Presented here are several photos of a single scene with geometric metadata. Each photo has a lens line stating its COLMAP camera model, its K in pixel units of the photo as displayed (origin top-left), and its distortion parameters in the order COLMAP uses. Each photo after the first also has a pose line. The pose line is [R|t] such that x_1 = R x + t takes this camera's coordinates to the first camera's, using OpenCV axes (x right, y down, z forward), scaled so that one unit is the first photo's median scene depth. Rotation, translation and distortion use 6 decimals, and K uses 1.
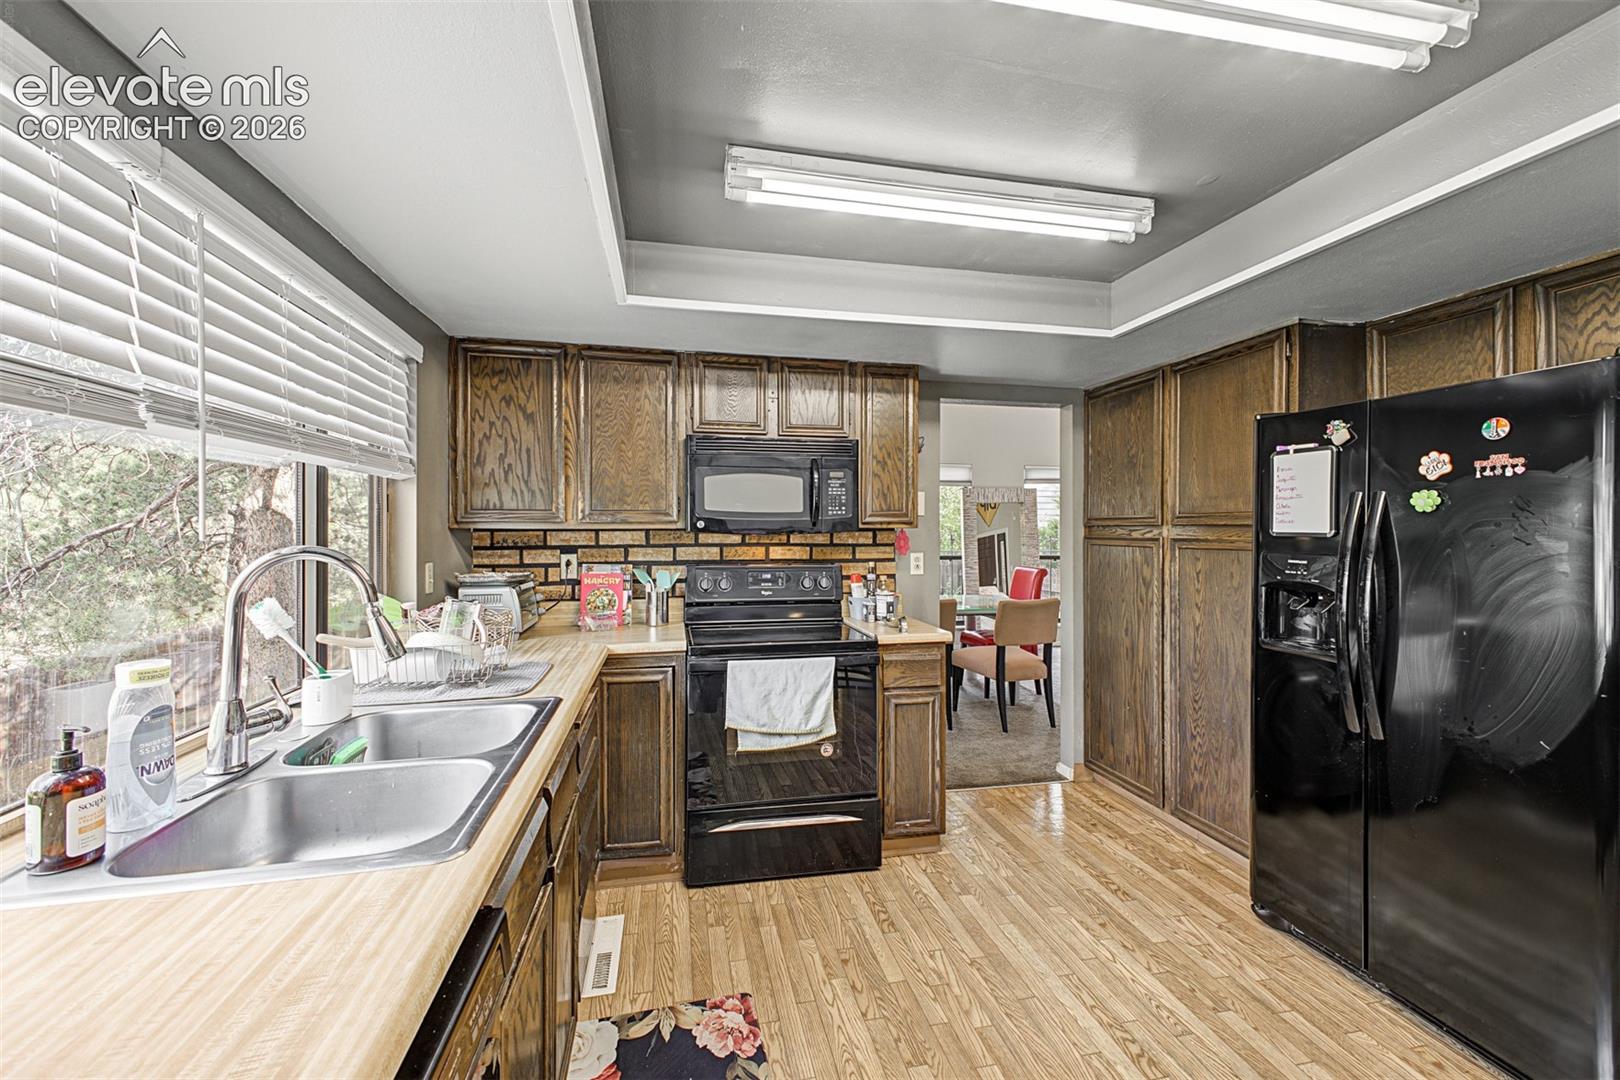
lens RADIAL K [[660.7, 0, 817.2], [0, 660.7, 530.7], [0, 0, 1]] dist [0.072533, -0.000368]
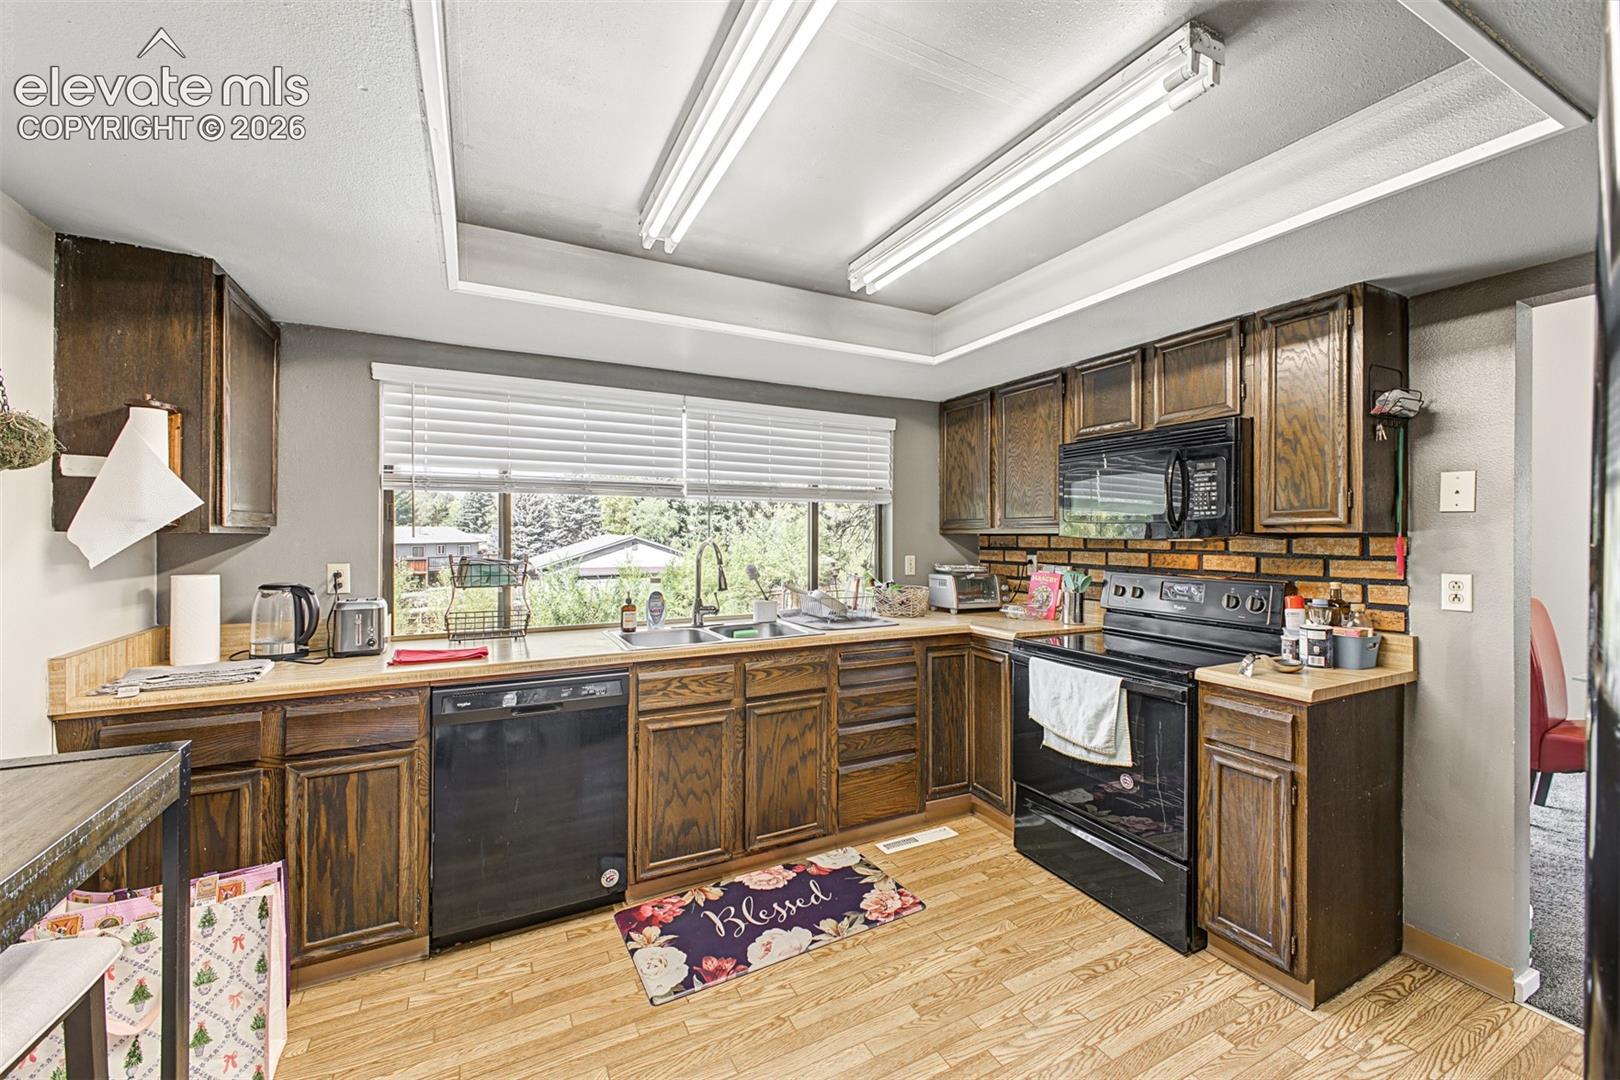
lens RADIAL K [[660.7, 0, 817.2], [0, 660.7, 530.7], [0, 0, 1]] dist [0.072533, -0.000368]
pose [[0.273015, -0.004591, -0.961999, 0.738848], [-0.002540, 0.999982, -0.005493, -0.000867], [0.962006, 0.003943, 0.272998, 0.334474]]
